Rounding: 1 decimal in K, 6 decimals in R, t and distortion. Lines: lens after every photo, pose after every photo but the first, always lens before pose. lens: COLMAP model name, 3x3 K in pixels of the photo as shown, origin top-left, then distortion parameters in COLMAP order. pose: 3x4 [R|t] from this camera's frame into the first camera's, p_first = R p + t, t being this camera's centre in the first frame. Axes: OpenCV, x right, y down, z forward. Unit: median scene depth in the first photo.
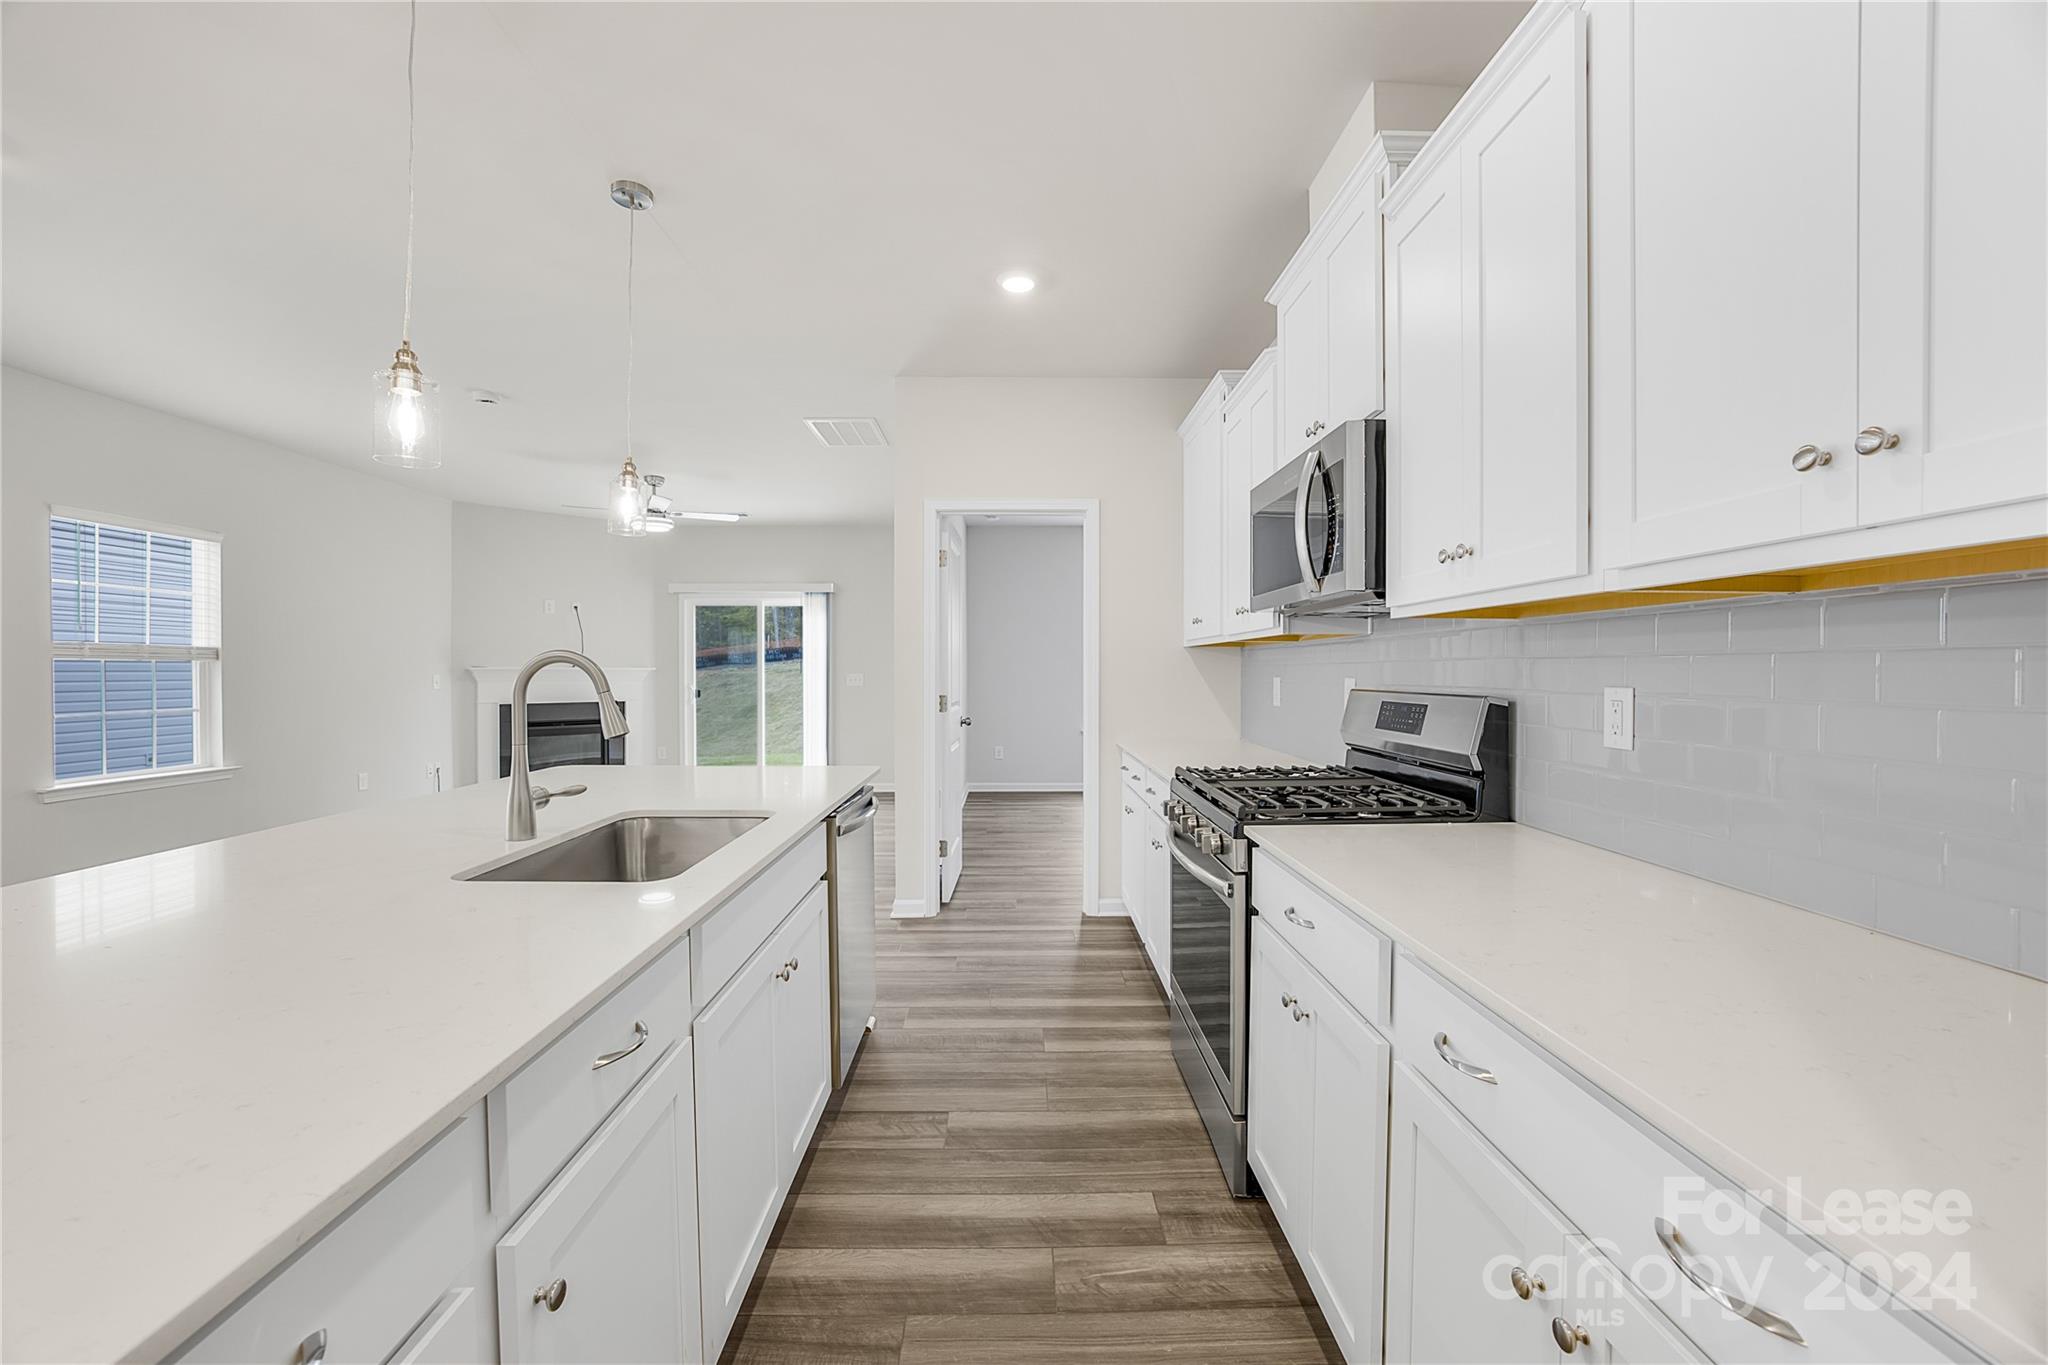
lens RADIAL K [[878.0, 0, 1041.0], [0, 878.0, 671.6], [0, 0, 1]] dist [-0.016414, 0.003361]
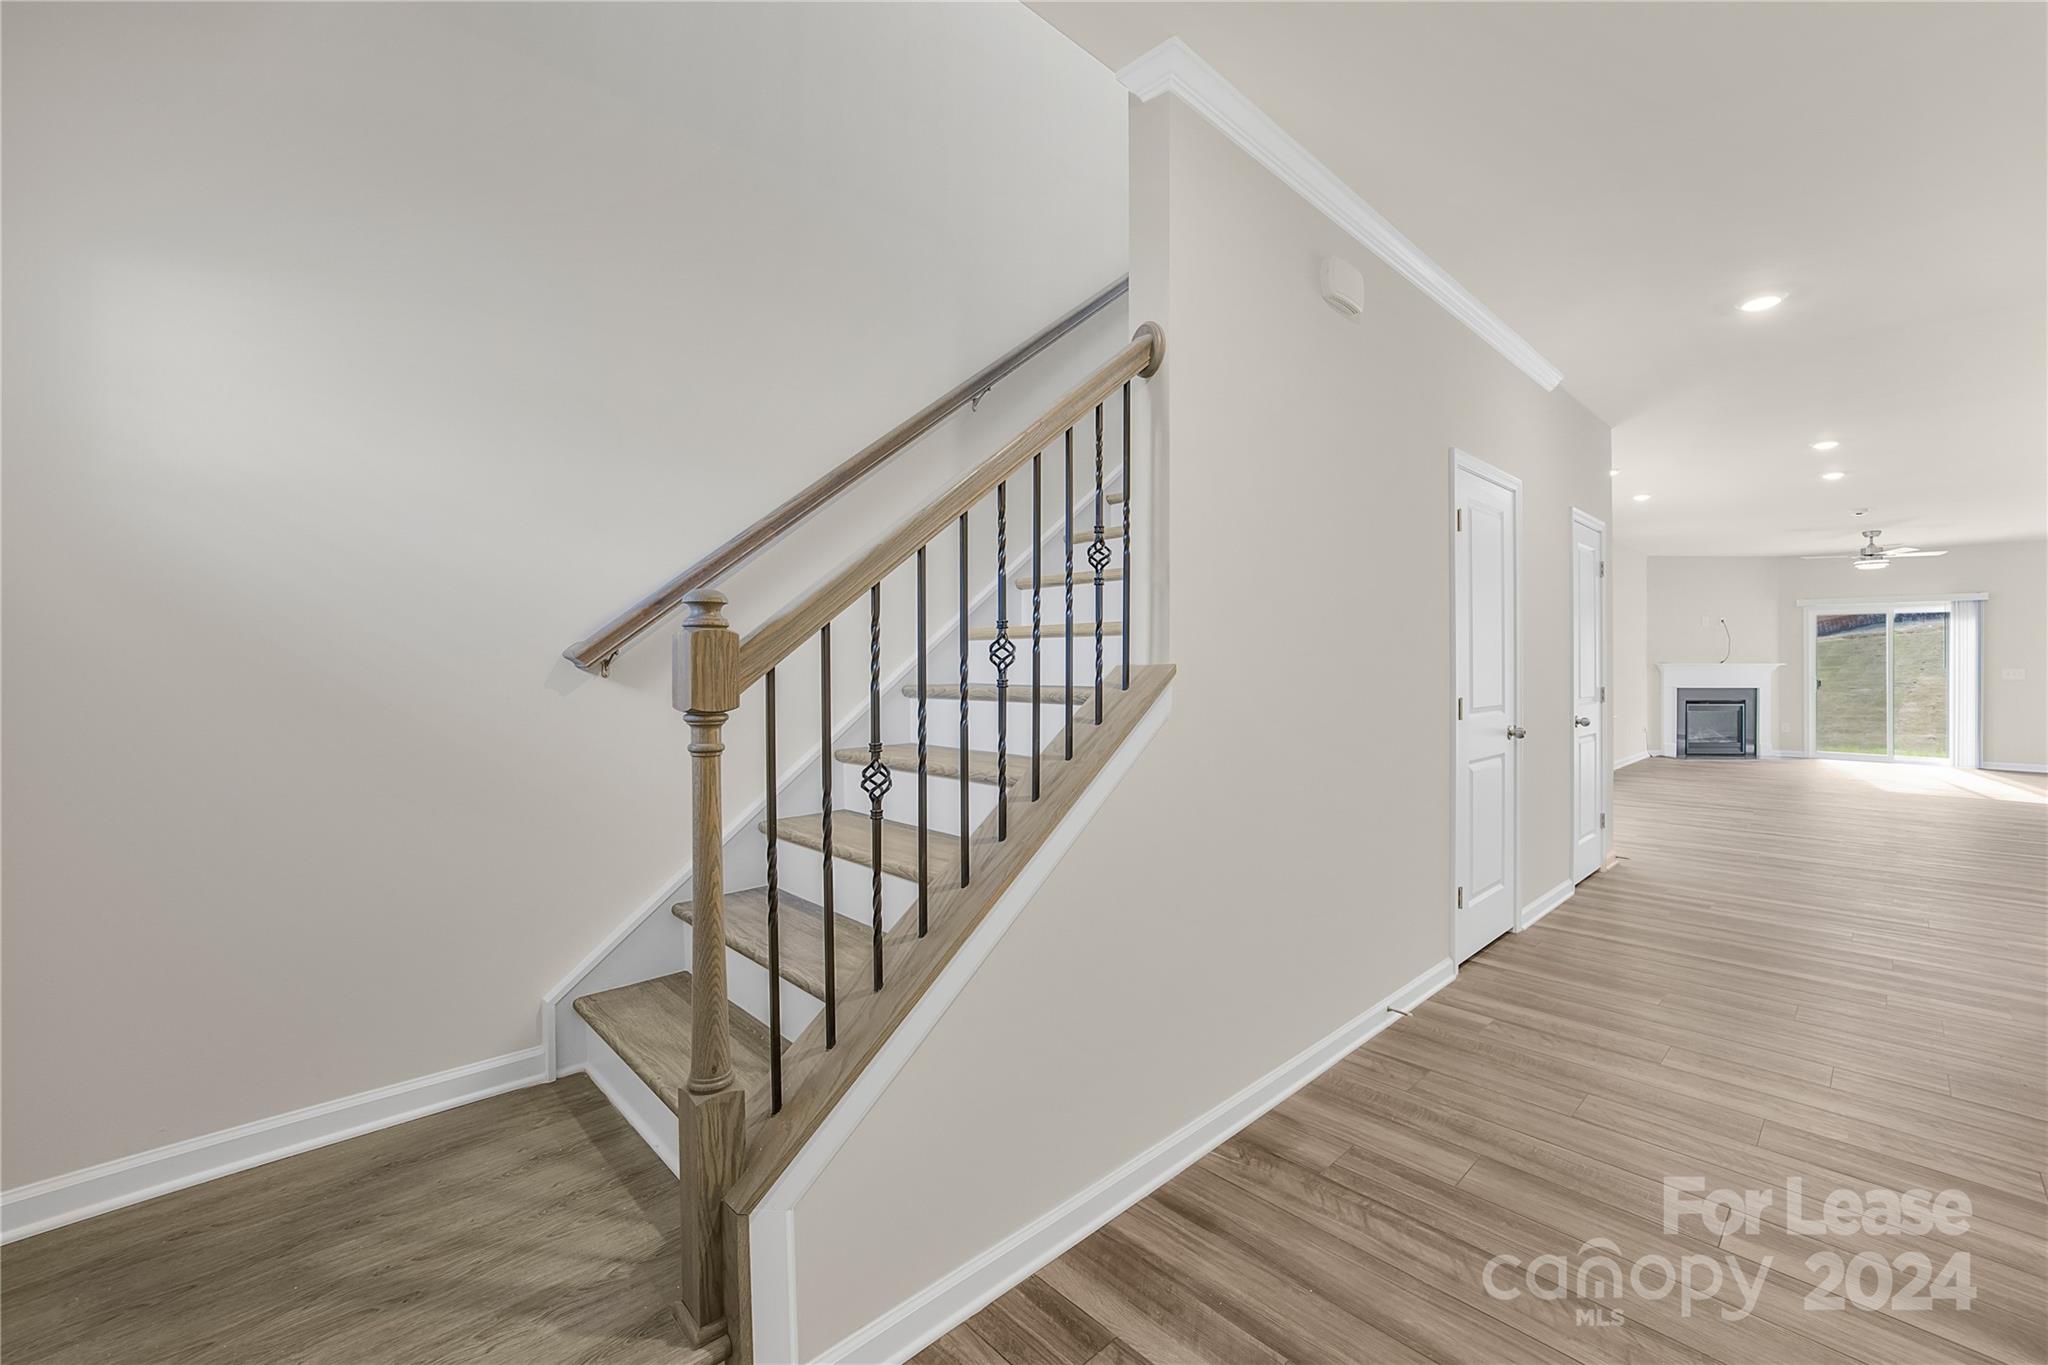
lens RADIAL K [[817.3, 0, 983.9], [0, 817.3, 670.2], [0, 0, 1]] dist [-0.034432, 0.008130]
pose [[0.636681, 0.005251, -0.771110, -0.964772], [-0.002029, 0.999985, 0.005134, 0.006920], [0.771125, -0.001704, 0.636682, -2.576655]]
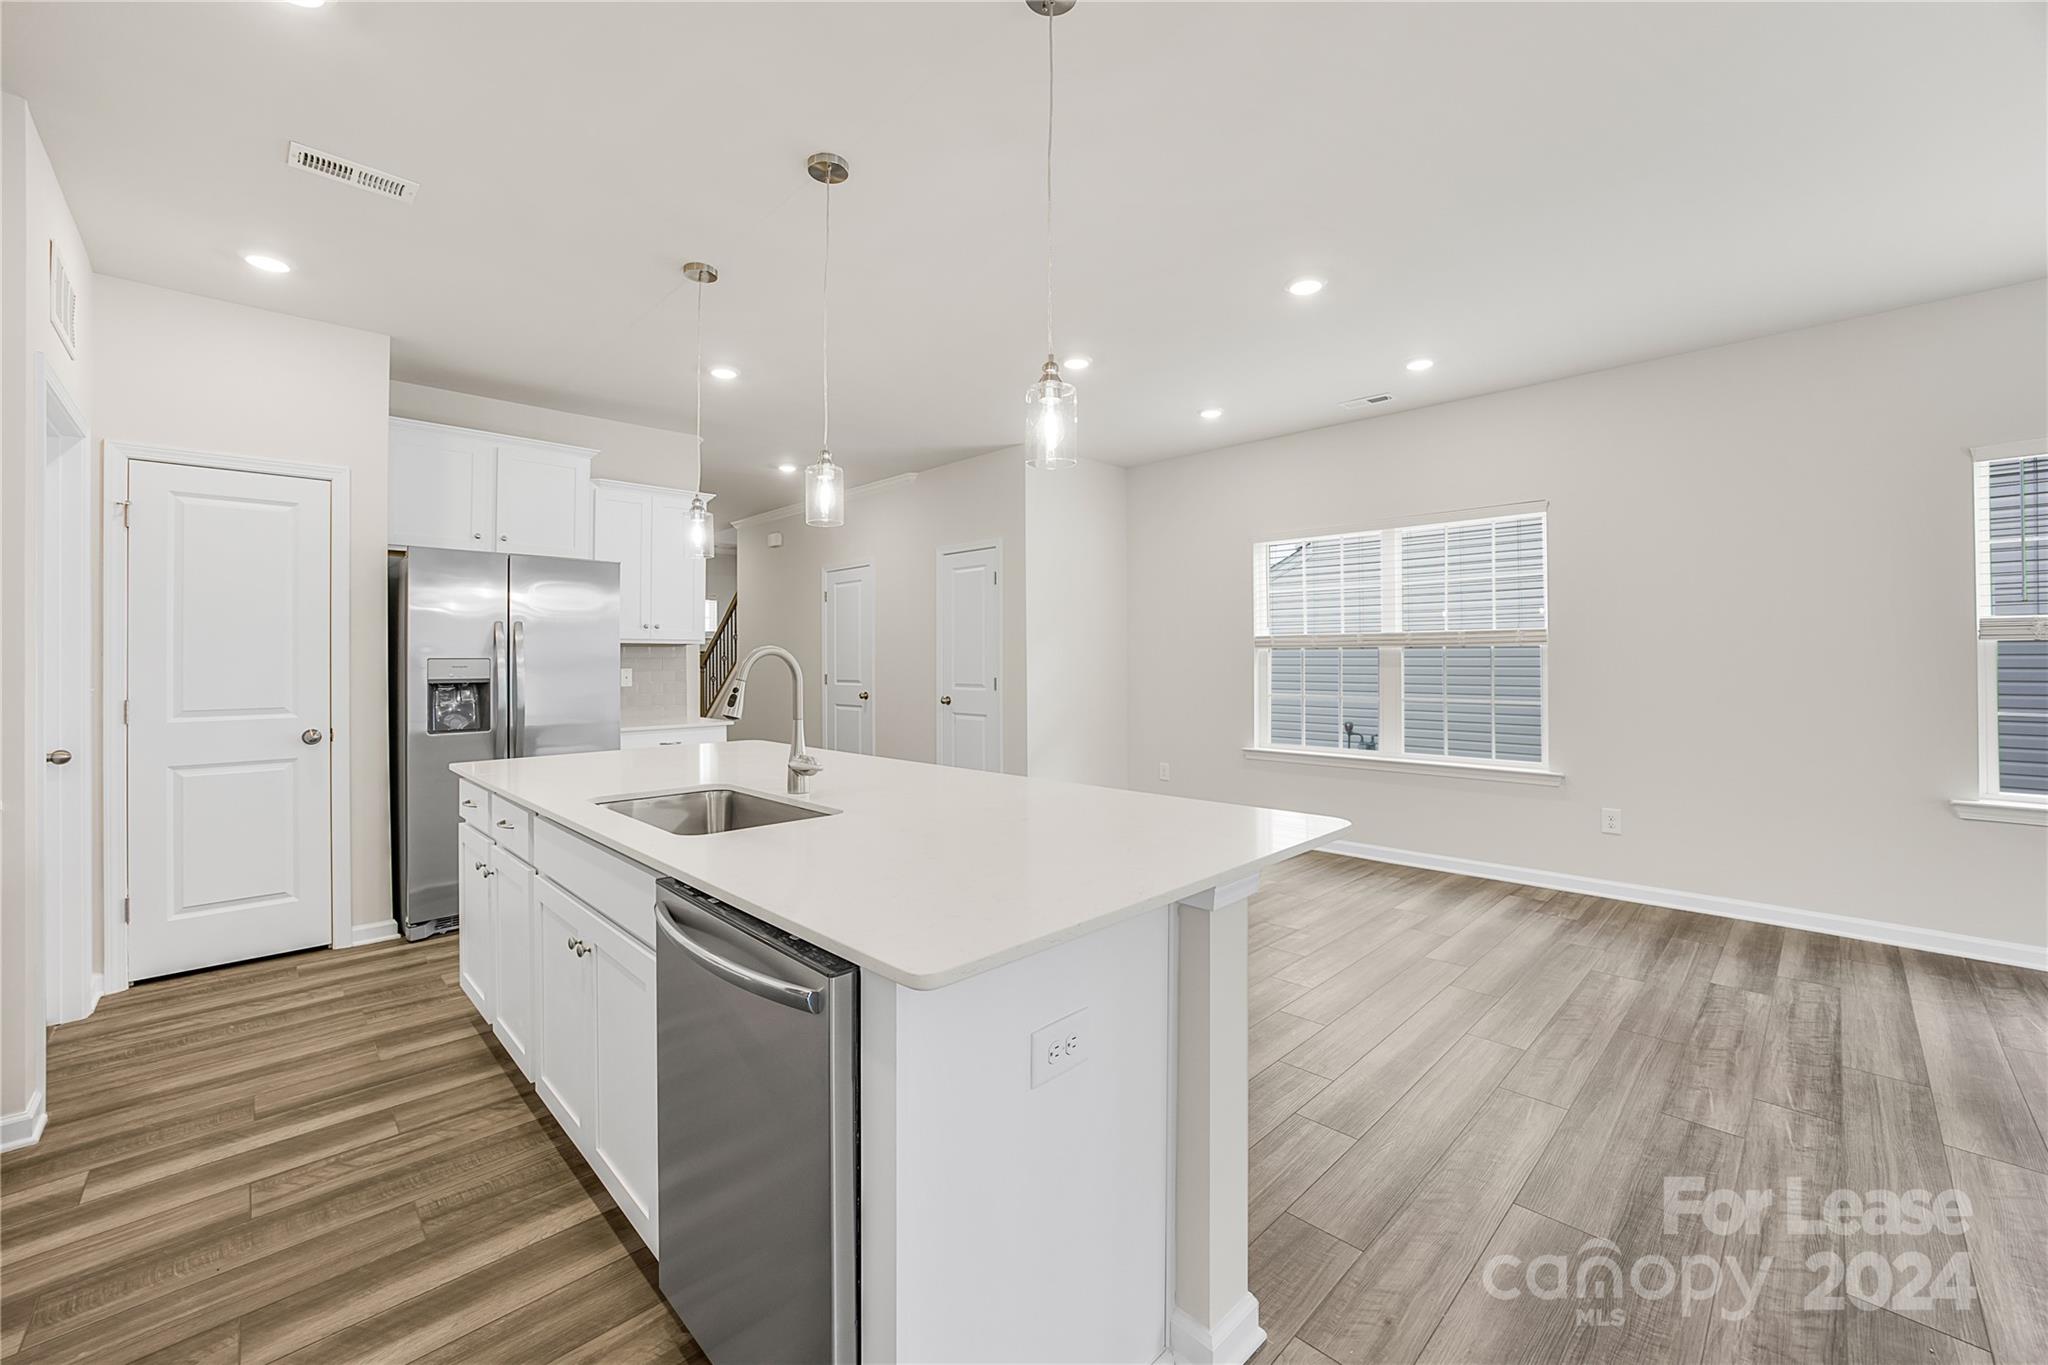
lens RADIAL K [[817.3, 0, 1035.8], [0, 817.3, 647.3], [0, 0, 1]] dist [-0.034432, 0.008130]
pose [[-0.729156, -0.004651, -0.684331, -0.016555], [0.001773, 0.999961, -0.008686, -0.008869], [0.684345, -0.007547, -0.729119, 1.585252]]
